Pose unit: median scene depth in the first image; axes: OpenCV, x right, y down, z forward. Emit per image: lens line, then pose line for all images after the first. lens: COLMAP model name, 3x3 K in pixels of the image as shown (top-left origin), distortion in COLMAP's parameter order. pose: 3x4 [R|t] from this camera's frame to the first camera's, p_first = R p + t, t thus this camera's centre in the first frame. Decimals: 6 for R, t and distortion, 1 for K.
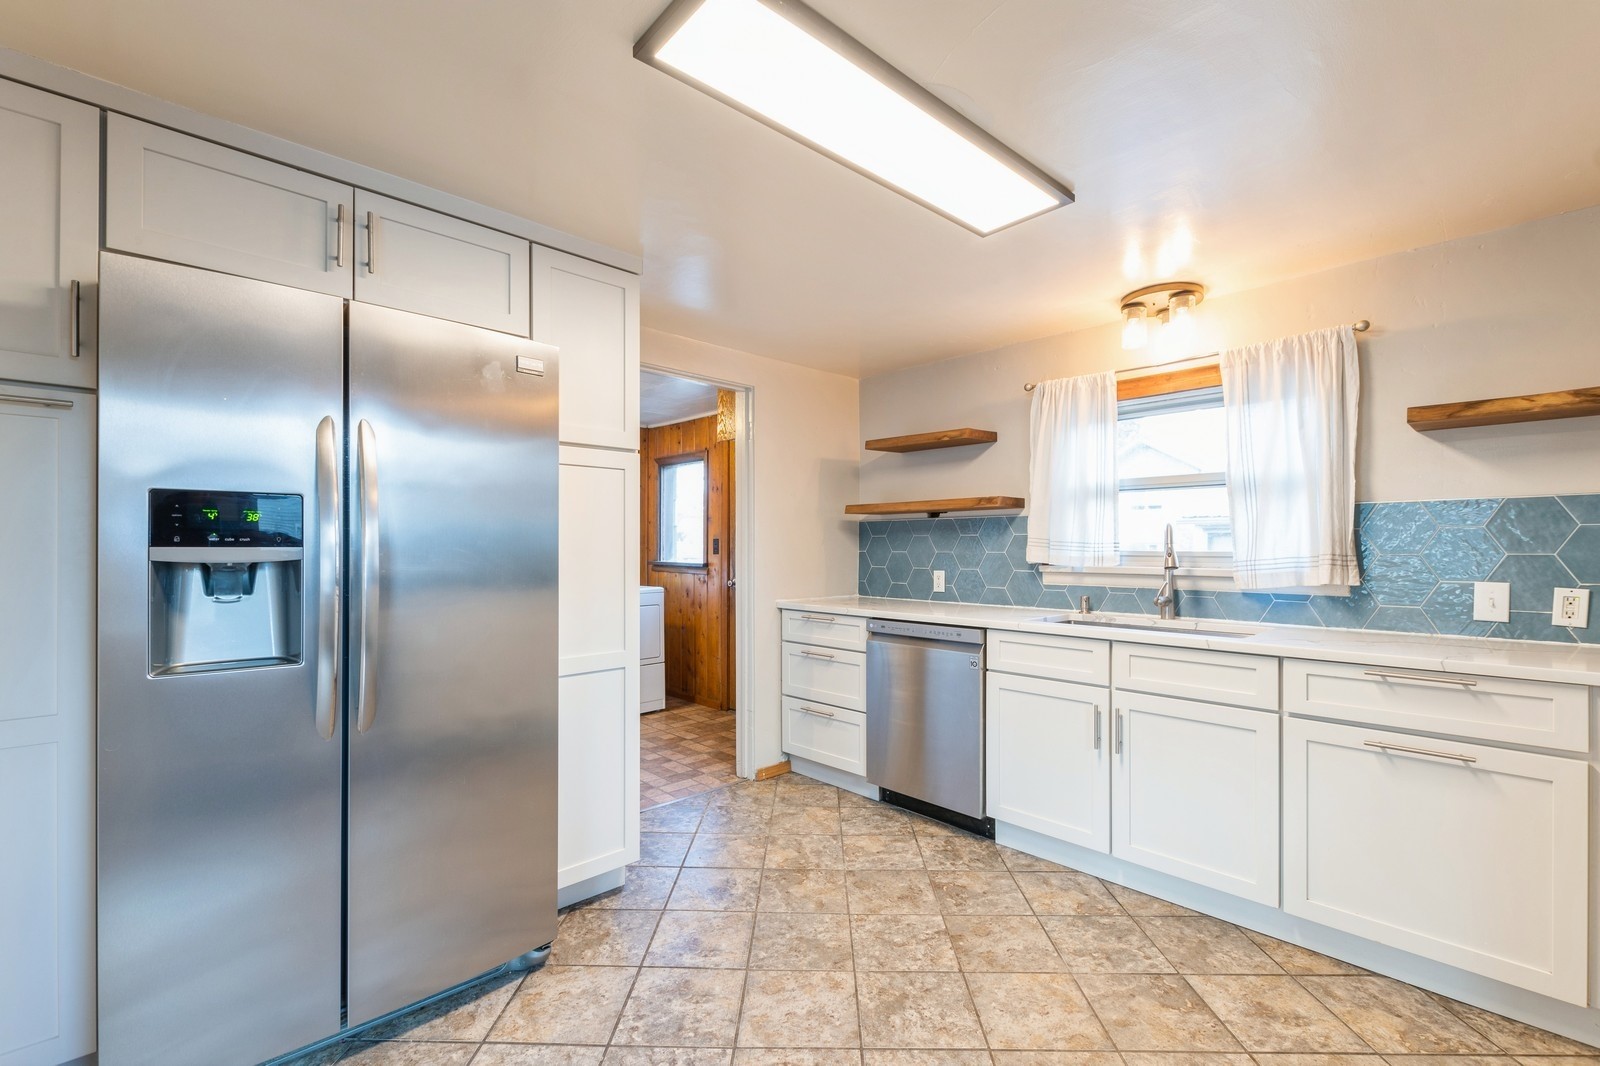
lens RADIAL K [[691.0, 0, 803.3], [0, 691.0, 548.7], [0, 0, 1]] dist [0.003666, -0.000277]
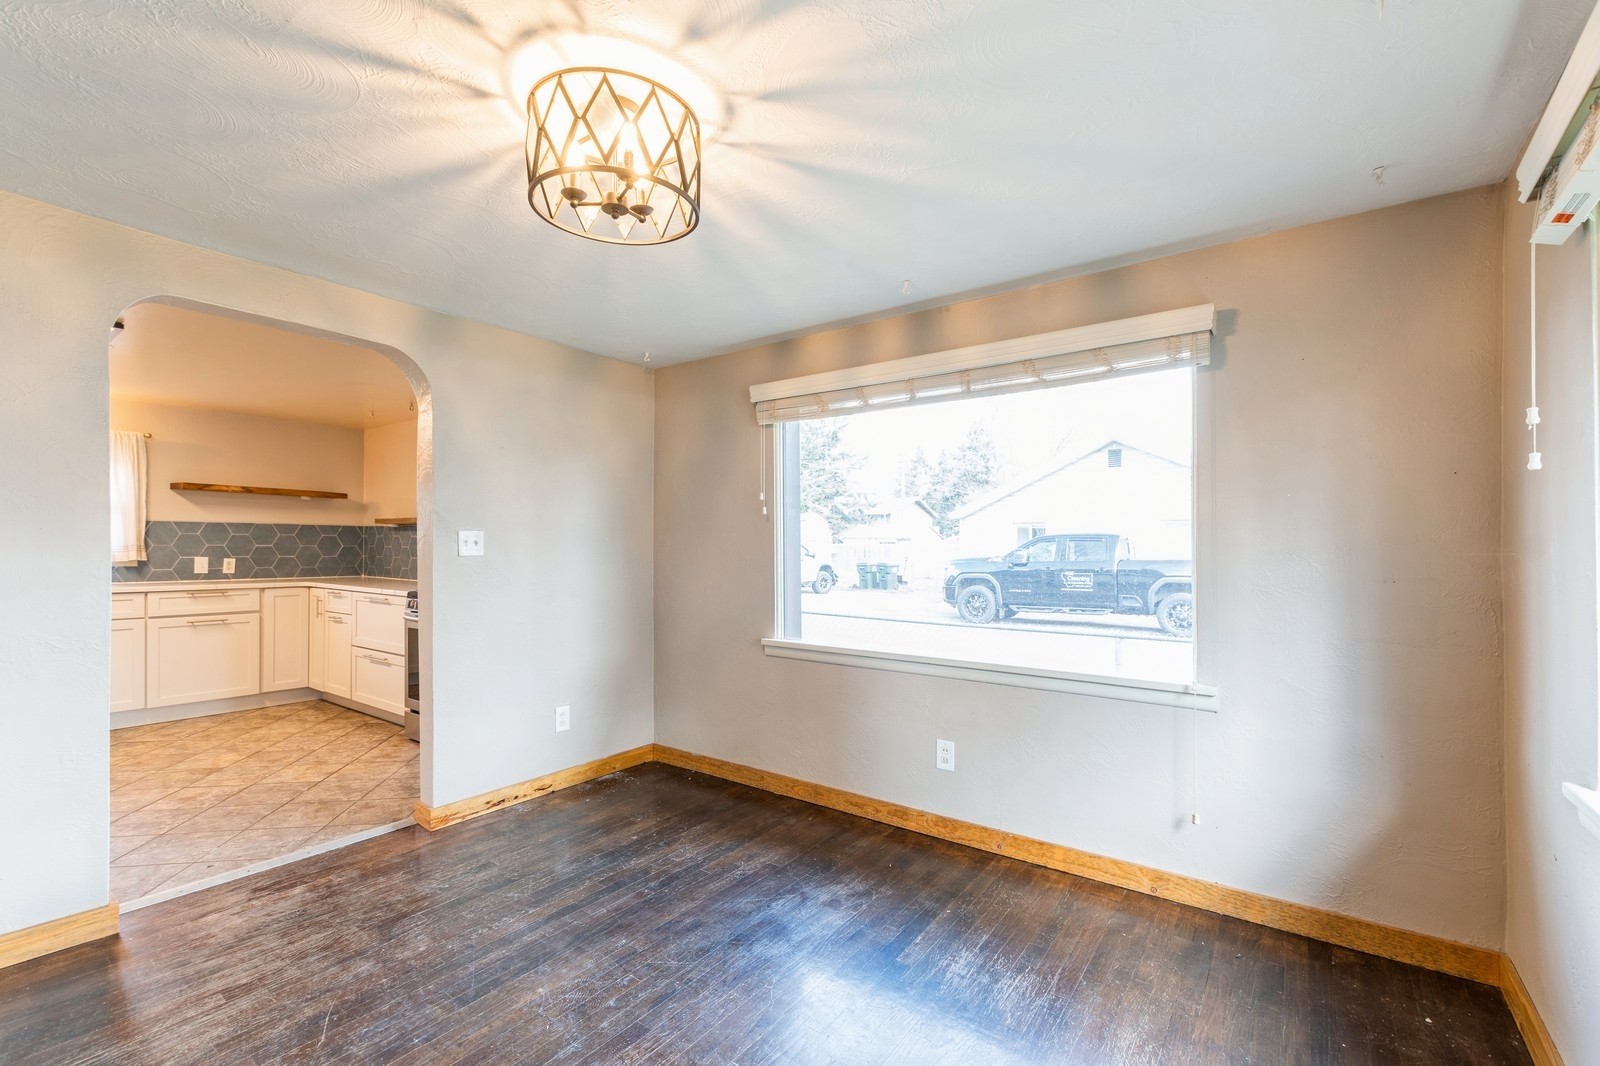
lens RADIAL K [[696.1, 0, 798.4], [0, 696.1, 549.0], [0, 0, 1]] dist [0.004705, -0.000474]
pose [[-0.176810, -0.002238, 0.984243, -1.358335], [-0.008312, 0.999965, 0.000781, 0.001275], [-0.984210, -0.008043, -0.176822, -0.467100]]
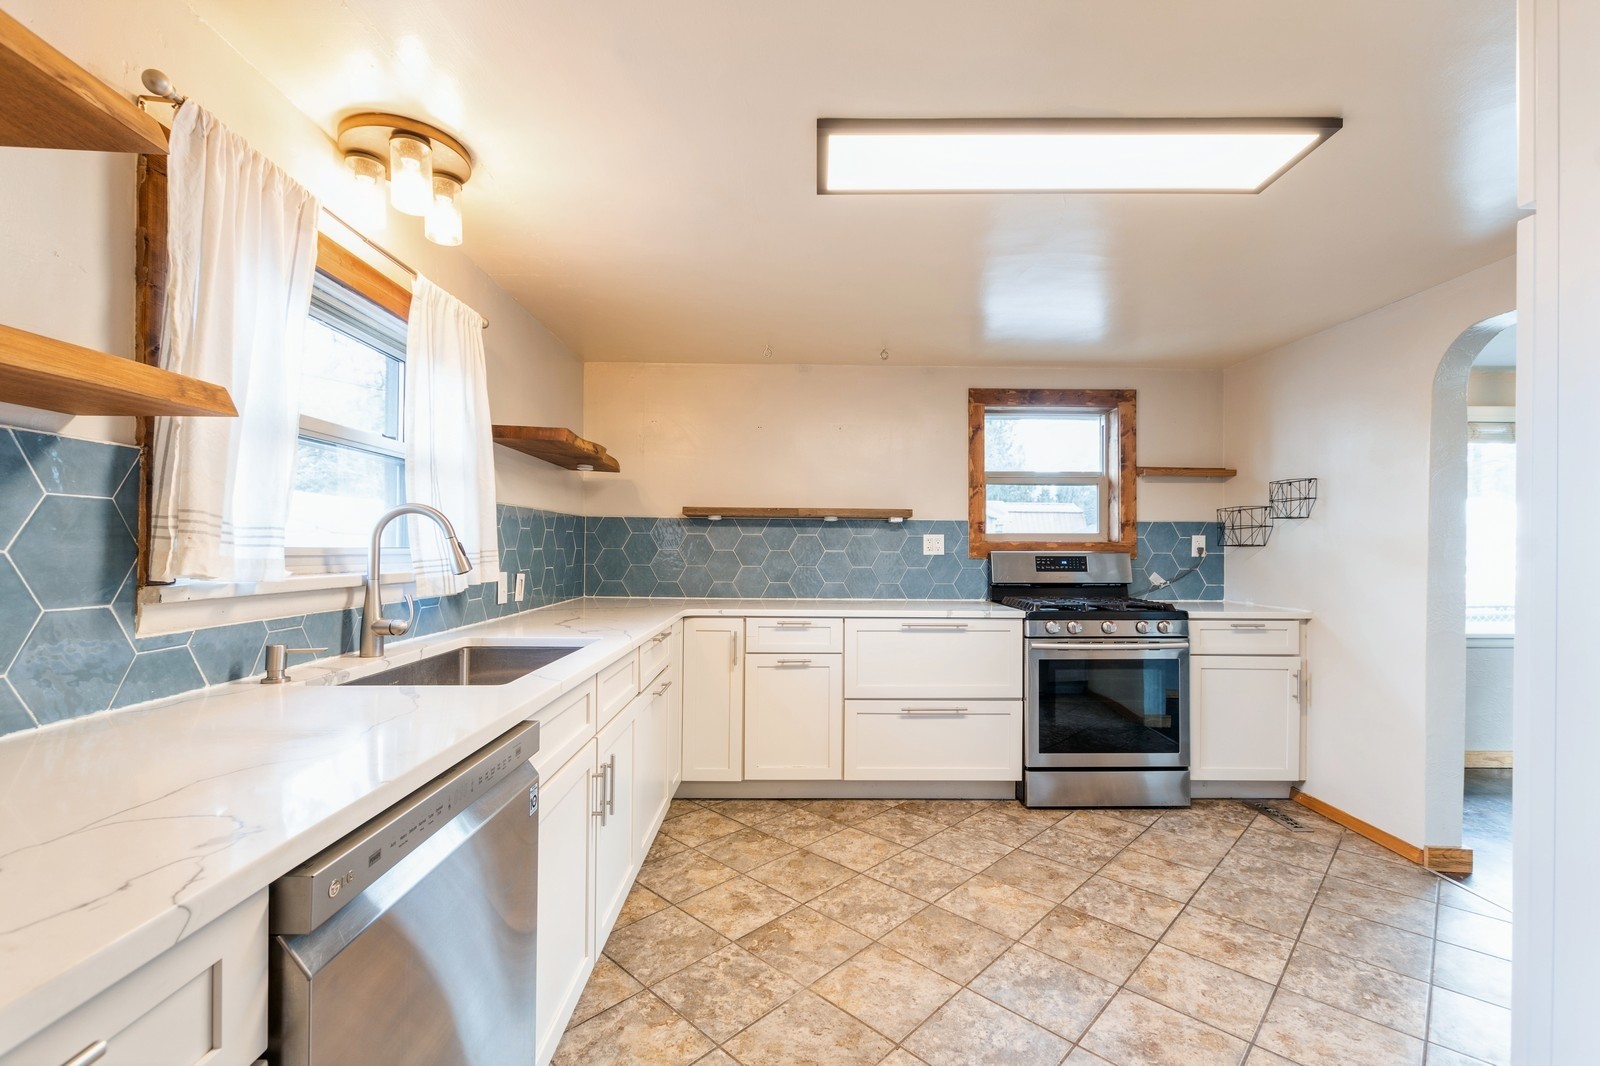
lens RADIAL K [[691.0, 0, 803.3], [0, 691.0, 548.7], [0, 0, 1]] dist [0.003666, -0.000277]
pose [[-0.736169, -0.006242, 0.676769, -0.181137], [-0.007342, 0.999972, 0.001236, 0.001511], [-0.676758, -0.004058, -0.736194, 1.205864]]
